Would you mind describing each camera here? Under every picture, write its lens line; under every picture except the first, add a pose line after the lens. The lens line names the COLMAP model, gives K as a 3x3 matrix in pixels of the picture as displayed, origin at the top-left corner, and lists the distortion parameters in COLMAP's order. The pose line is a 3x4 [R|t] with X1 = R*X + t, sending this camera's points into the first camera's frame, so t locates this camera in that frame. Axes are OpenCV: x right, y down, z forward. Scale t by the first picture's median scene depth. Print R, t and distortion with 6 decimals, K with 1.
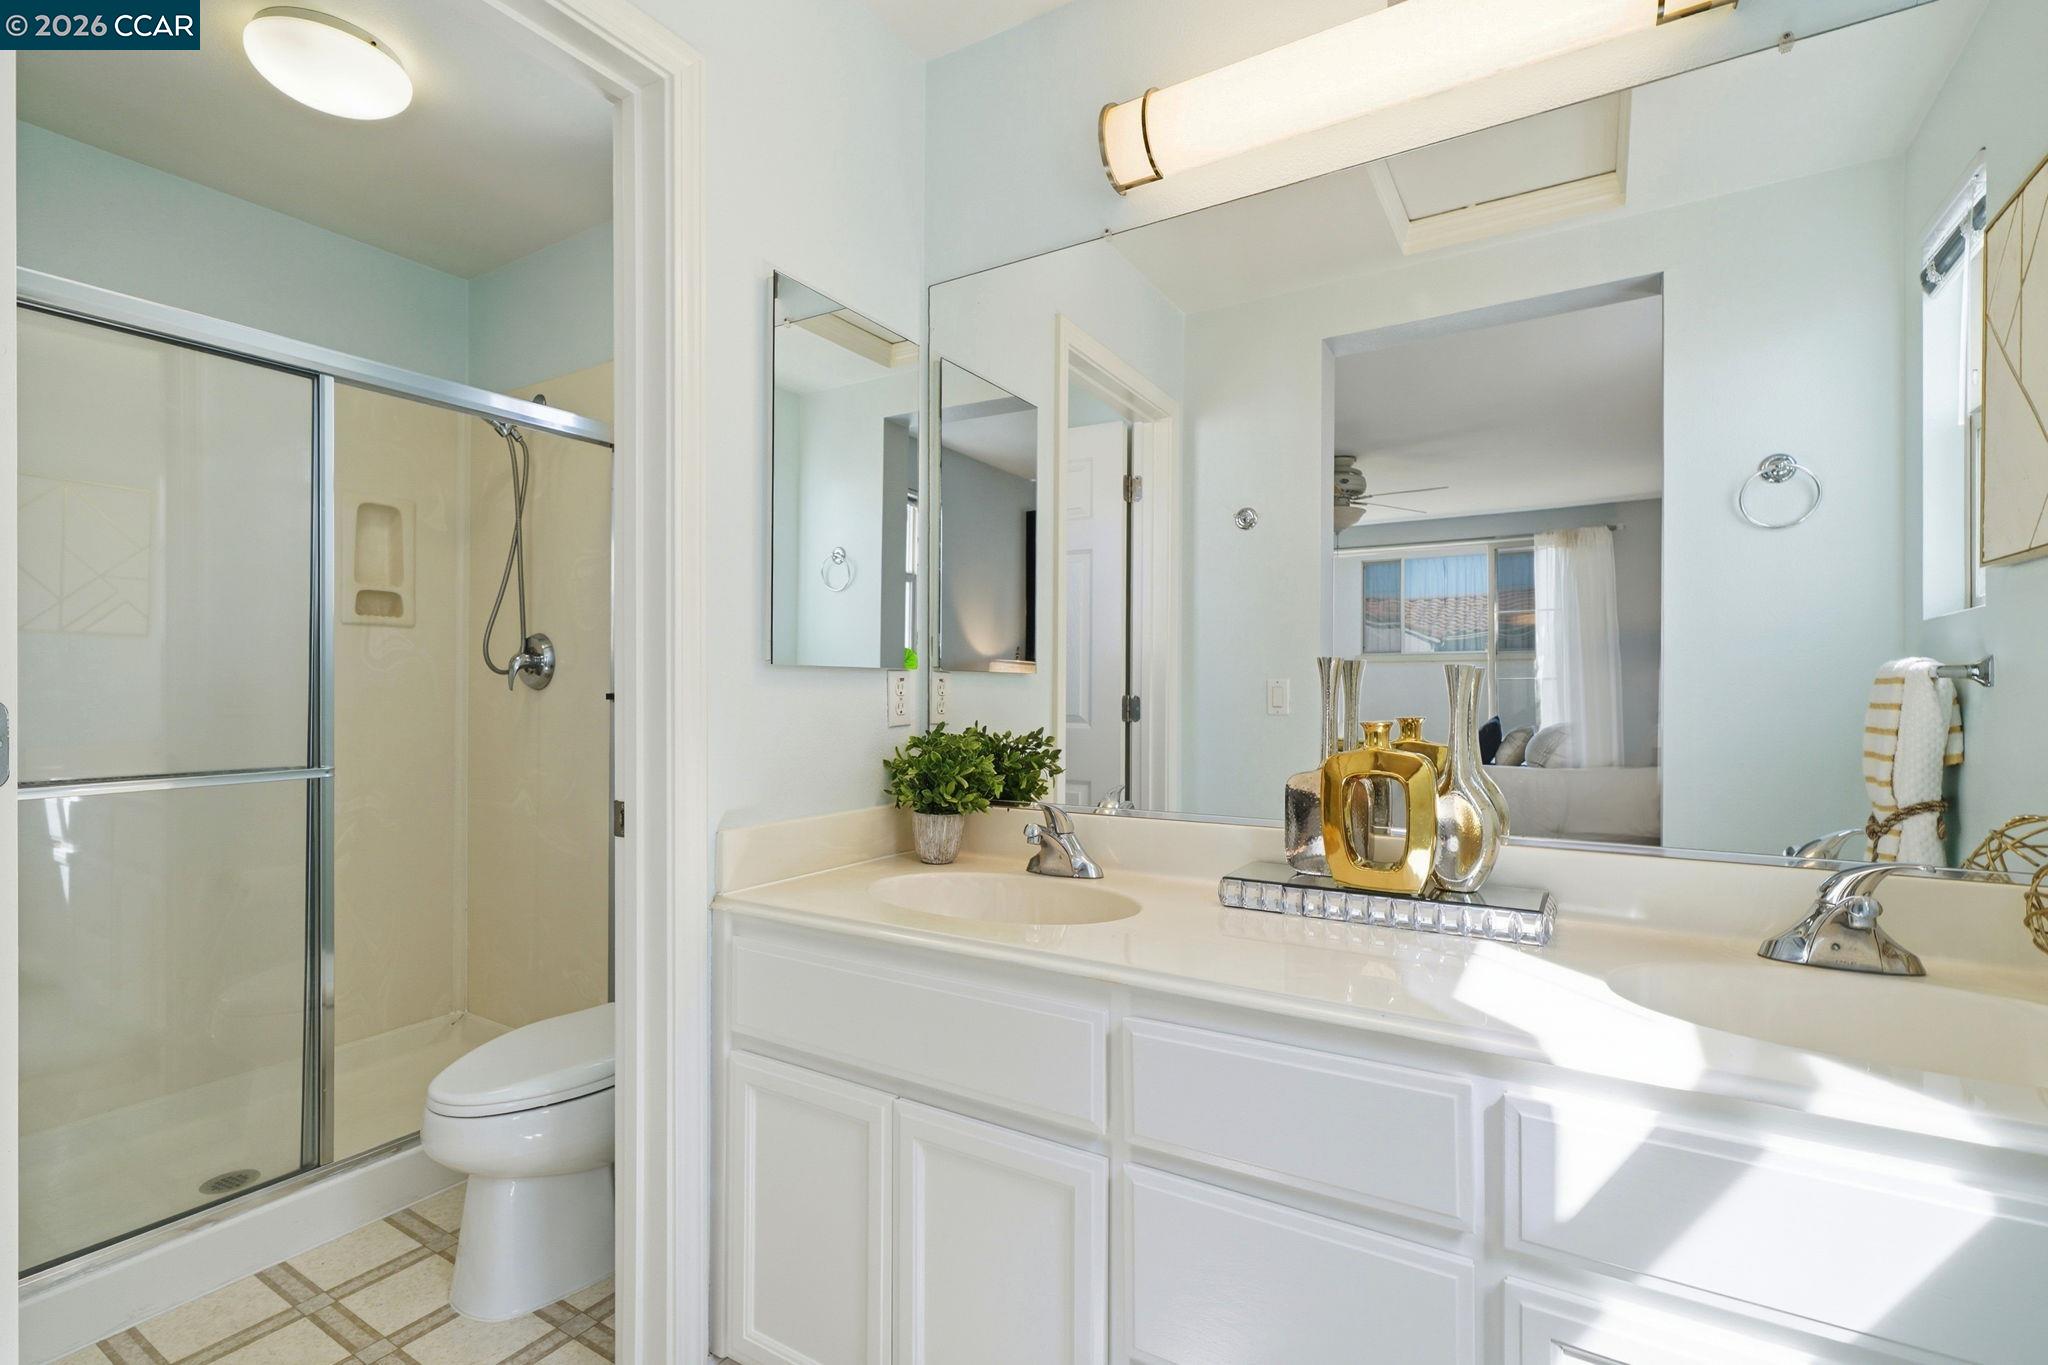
lens RADIAL K [[938.3, 0, 992.4], [0, 938.3, 694.3], [0, 0, 1]] dist [0.015927, 0.000415]
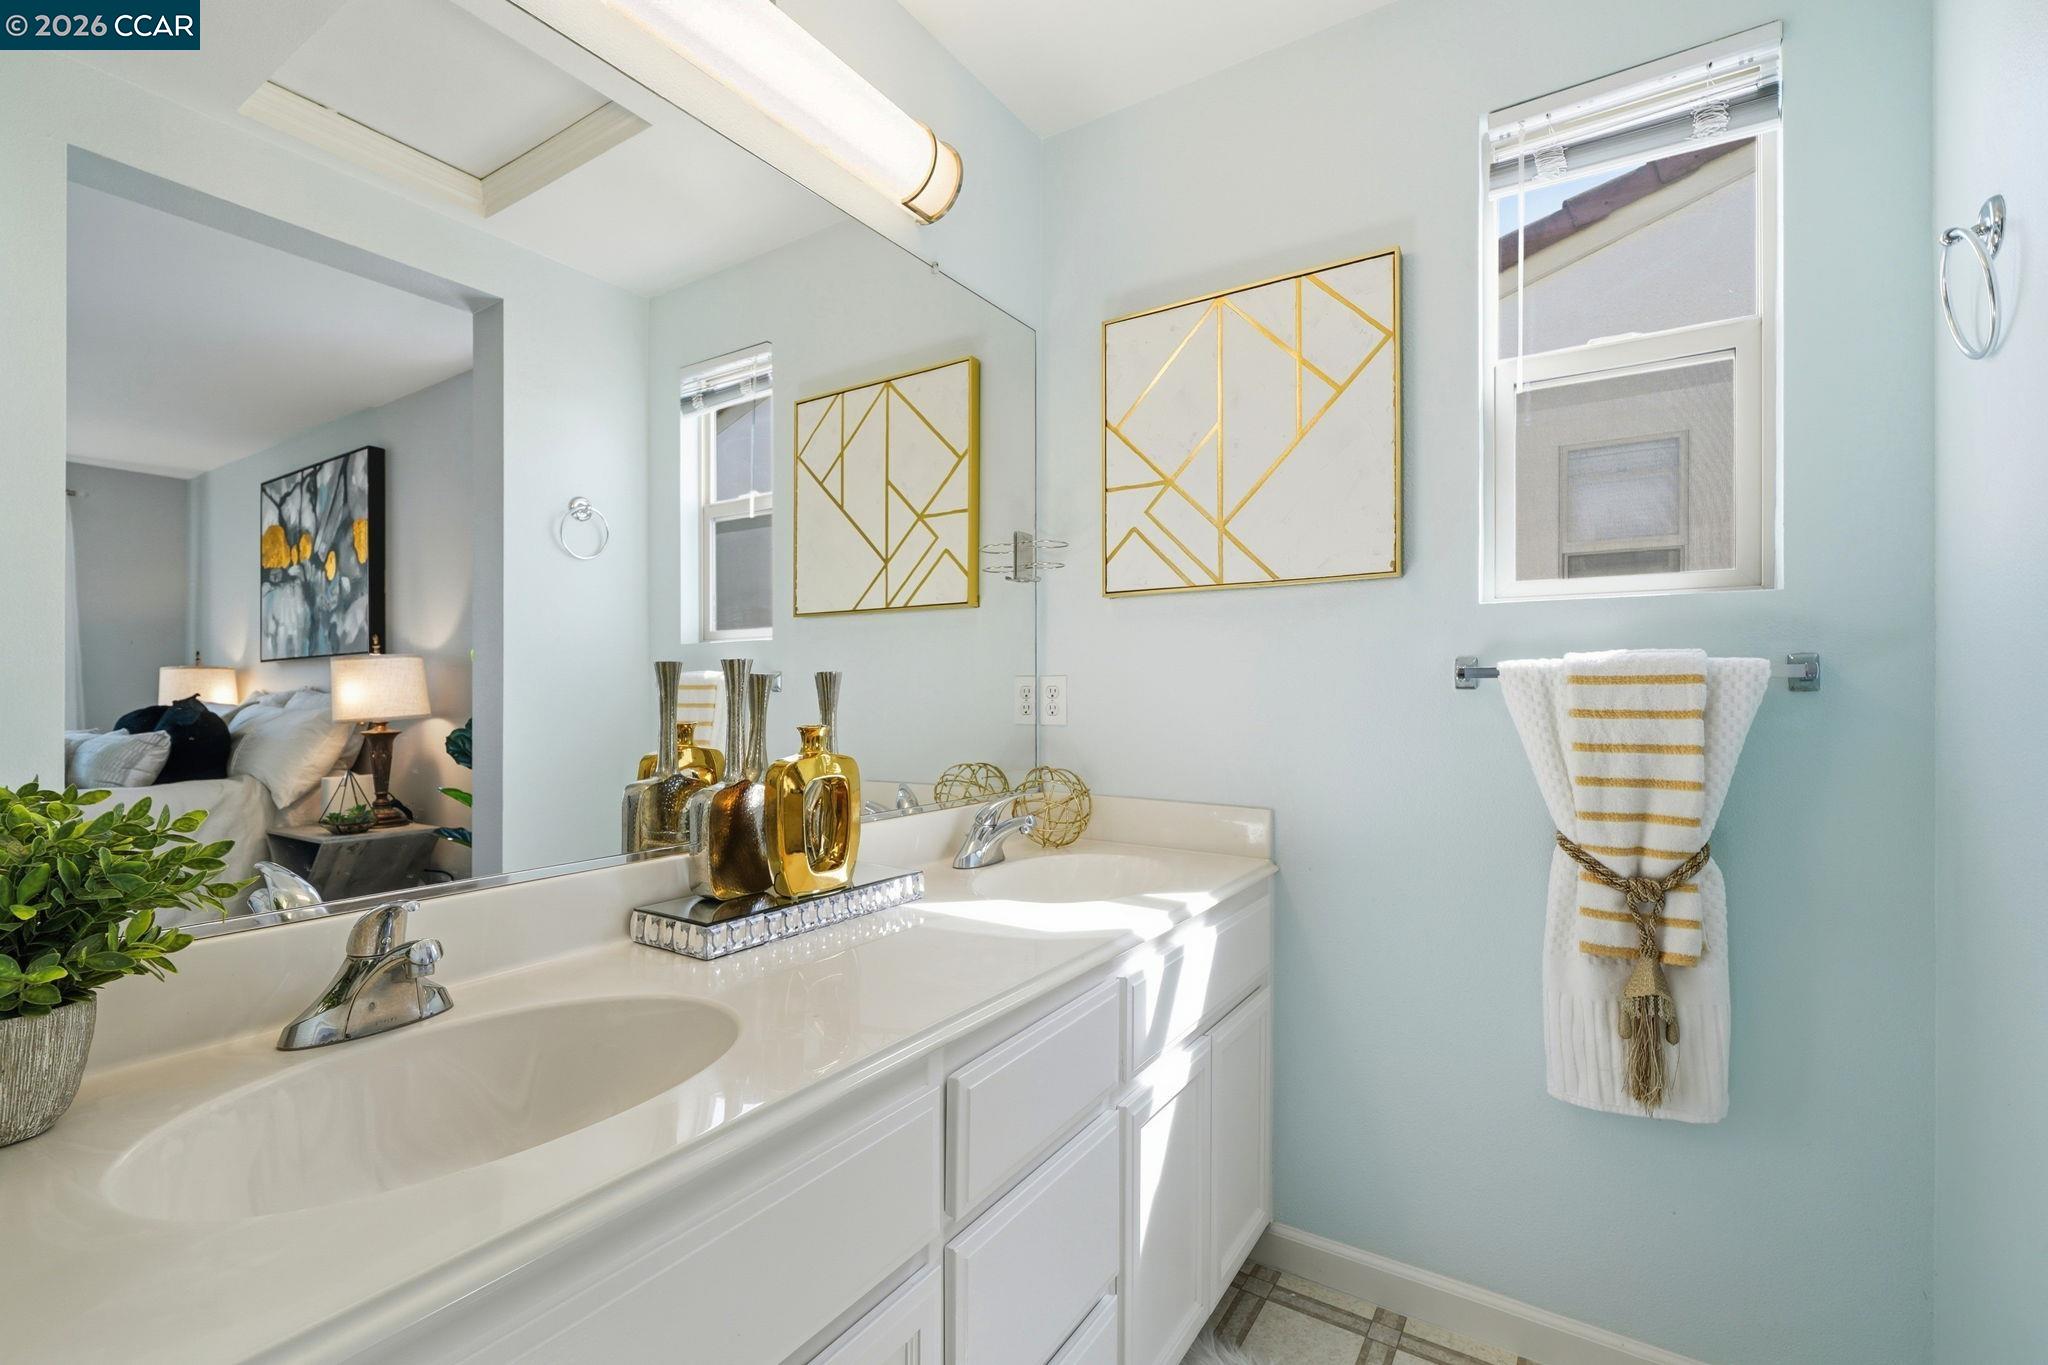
lens RADIAL K [[938.3, 0, 1020.9], [0, 938.3, 693.4], [0, 0, 1]] dist [0.015927, 0.000415]
pose [[0.029468, 0.004536, 0.999555, -0.608174], [0.000872, 0.999989, -0.004564, -0.001688], [-0.999565, 0.001006, 0.029463, 0.748517]]
